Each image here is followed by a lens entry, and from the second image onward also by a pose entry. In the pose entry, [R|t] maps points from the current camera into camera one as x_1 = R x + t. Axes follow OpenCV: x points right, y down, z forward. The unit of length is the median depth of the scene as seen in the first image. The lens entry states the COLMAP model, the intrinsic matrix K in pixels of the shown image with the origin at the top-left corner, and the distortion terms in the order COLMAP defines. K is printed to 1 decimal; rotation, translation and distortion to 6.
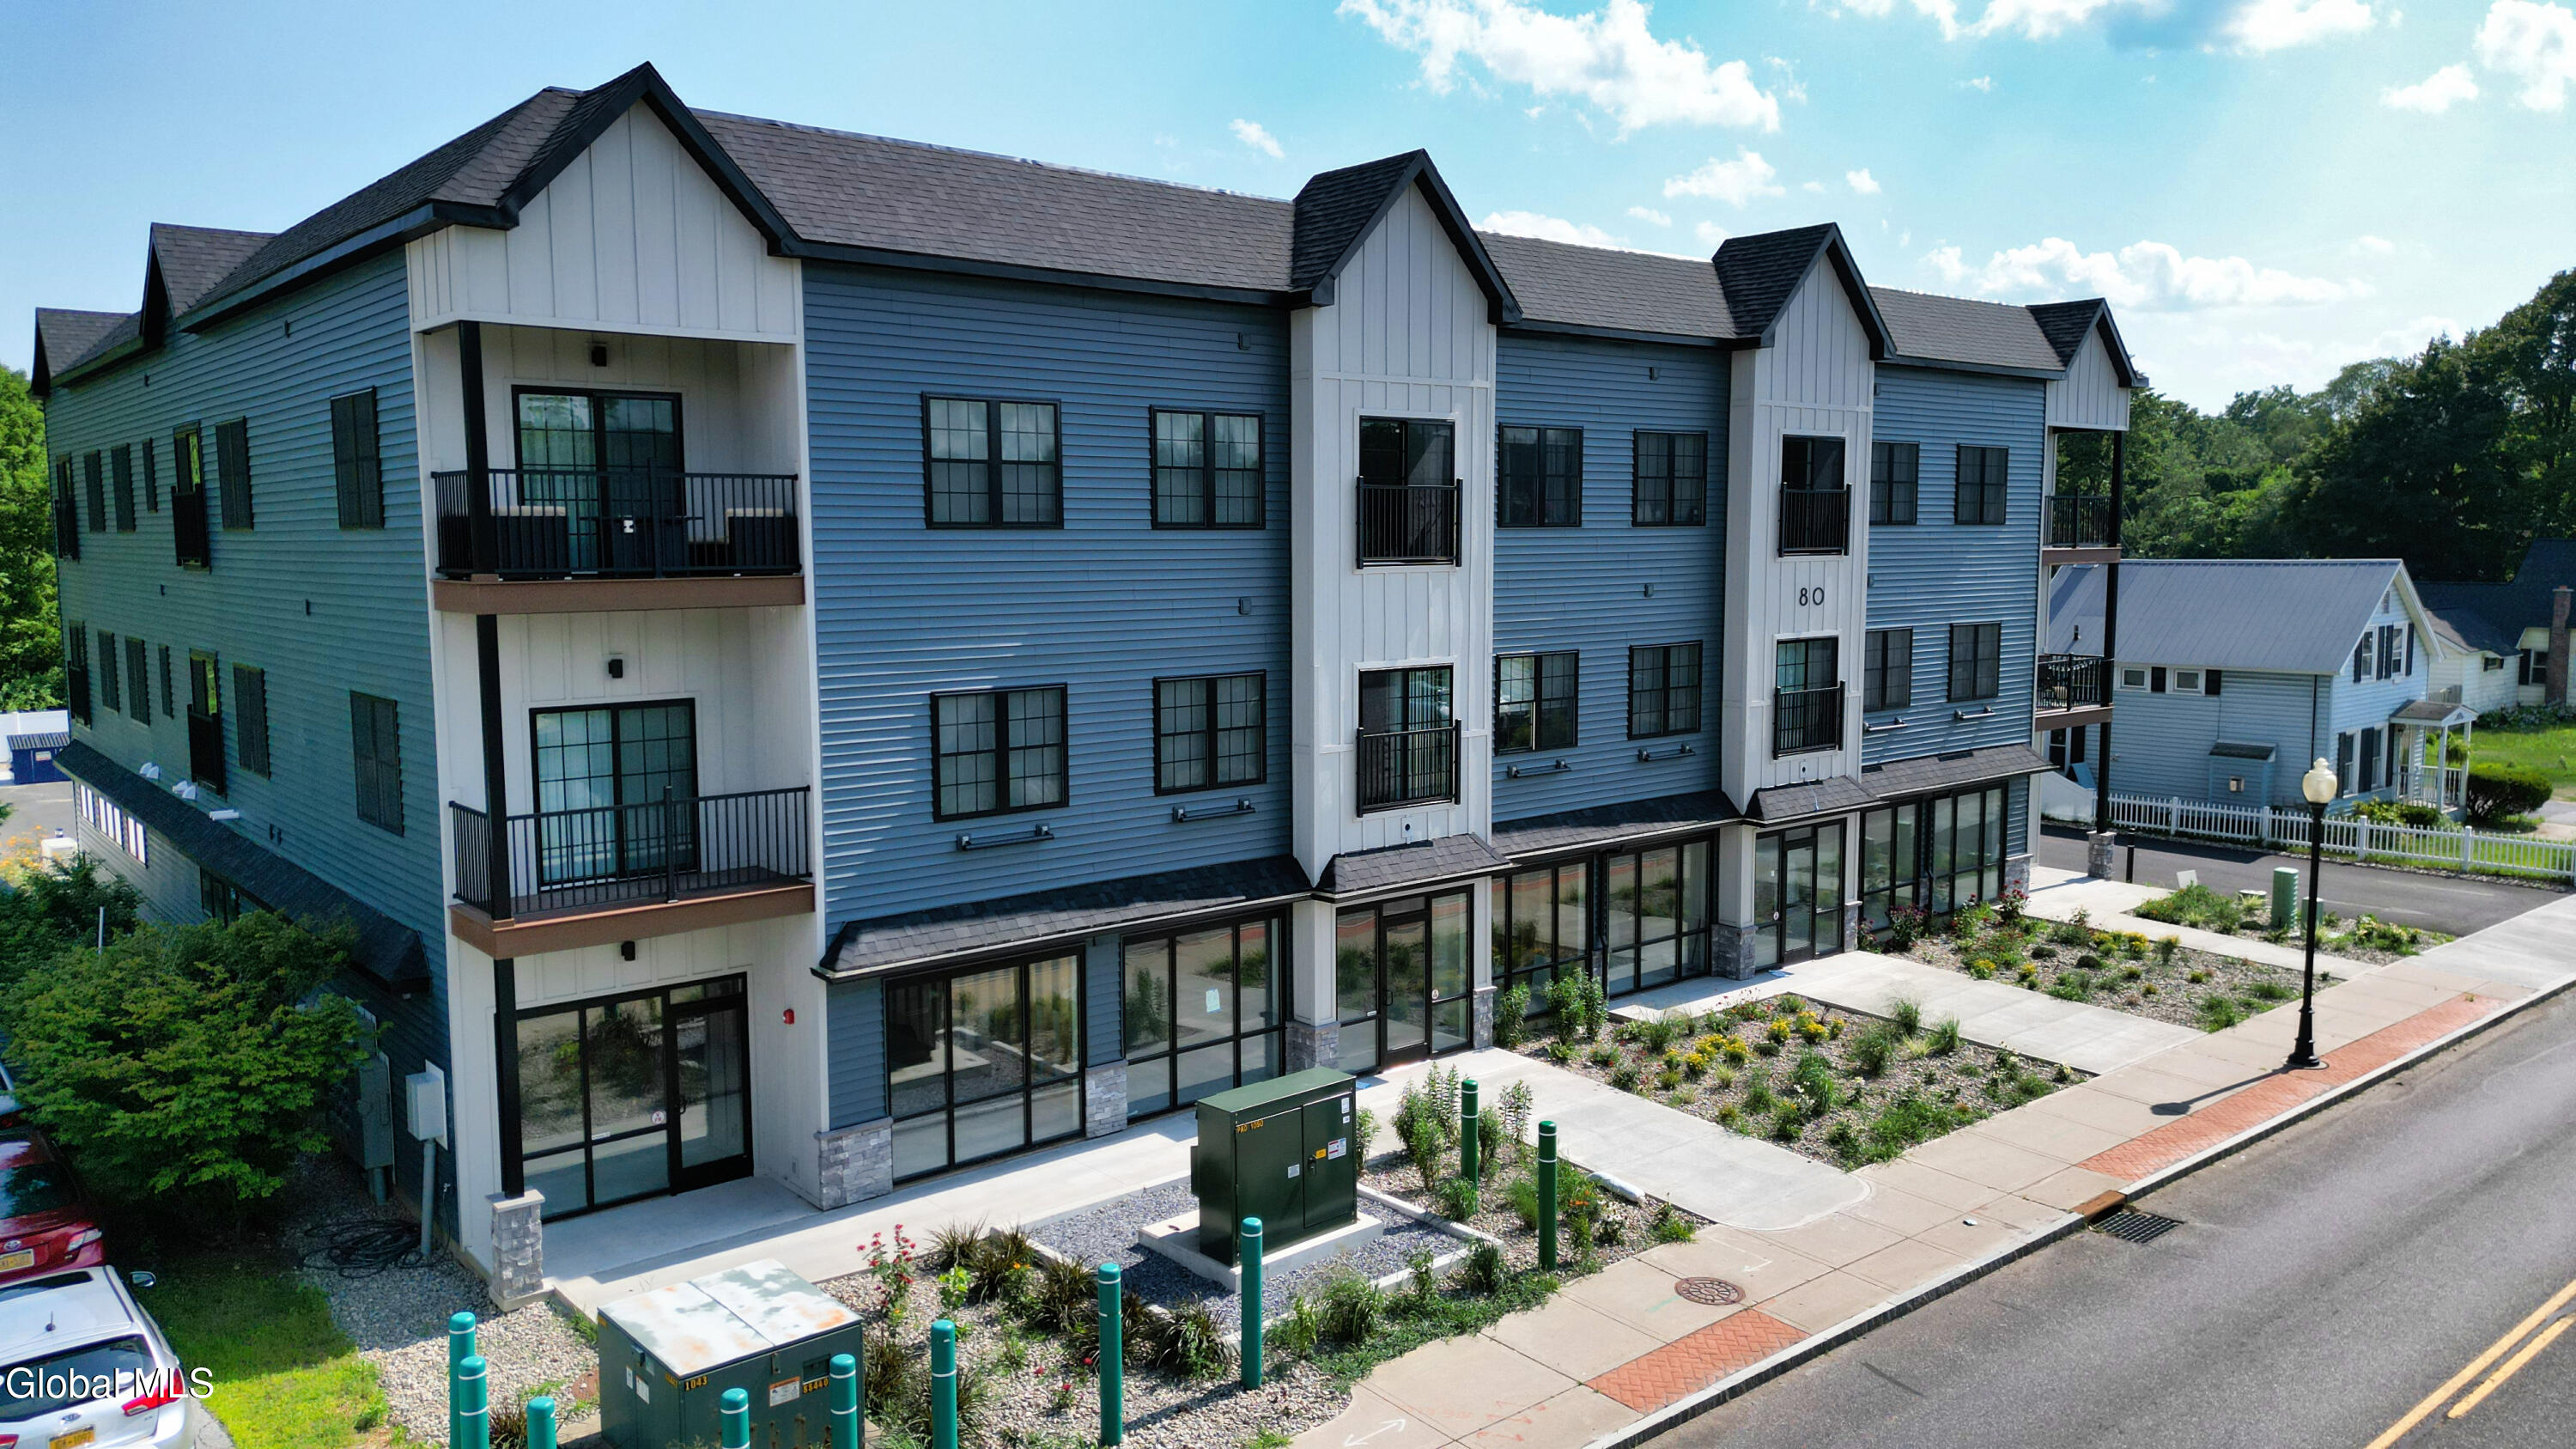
lens RADIAL K [[1817.7, 0, 1267.7], [0, 1817.7, 728.1], [0, 0, 1]] dist [0.079201, -0.085268]
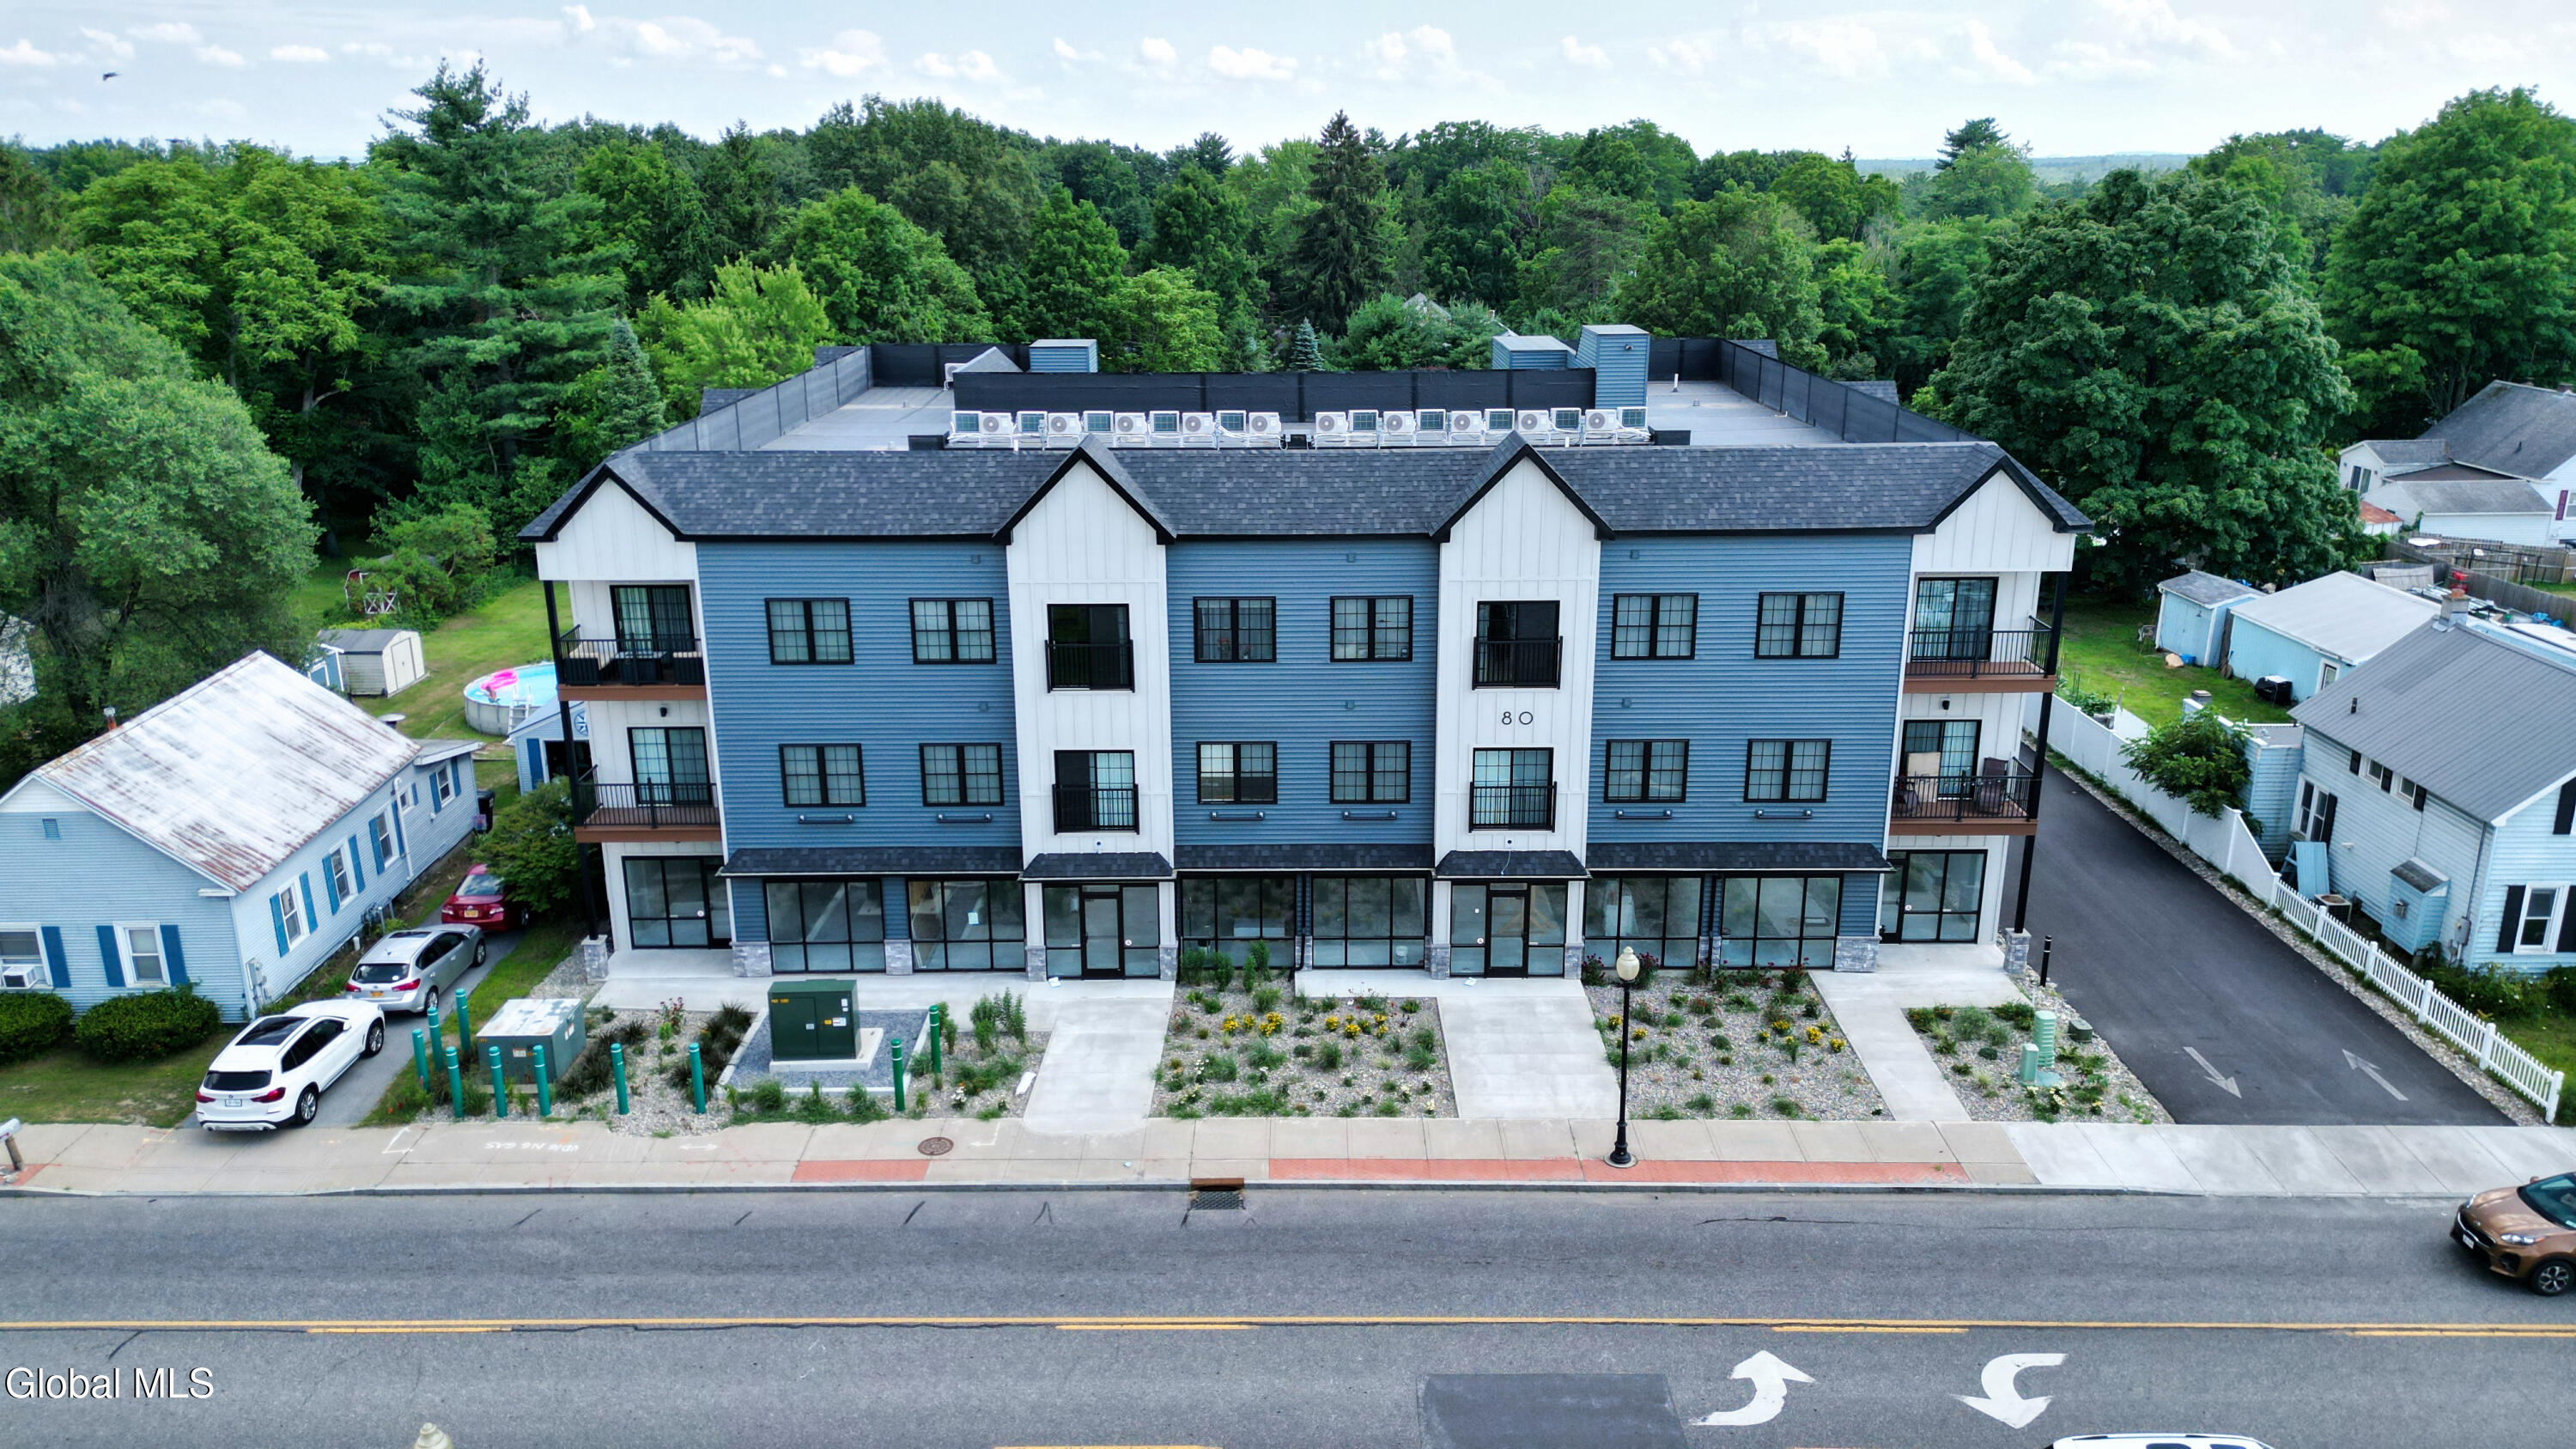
lens RADIAL K [[1817.7, 0, 1267.7], [0, 1817.7, 728.1], [0, 0, 1]] dist [0.079201, -0.085268]
pose [[0.762083, 0.190050, -0.618960, 1.223644], [-0.064134, 0.973408, 0.219917, -0.429724], [0.644296, -0.127899, 0.754006, -0.128117]]
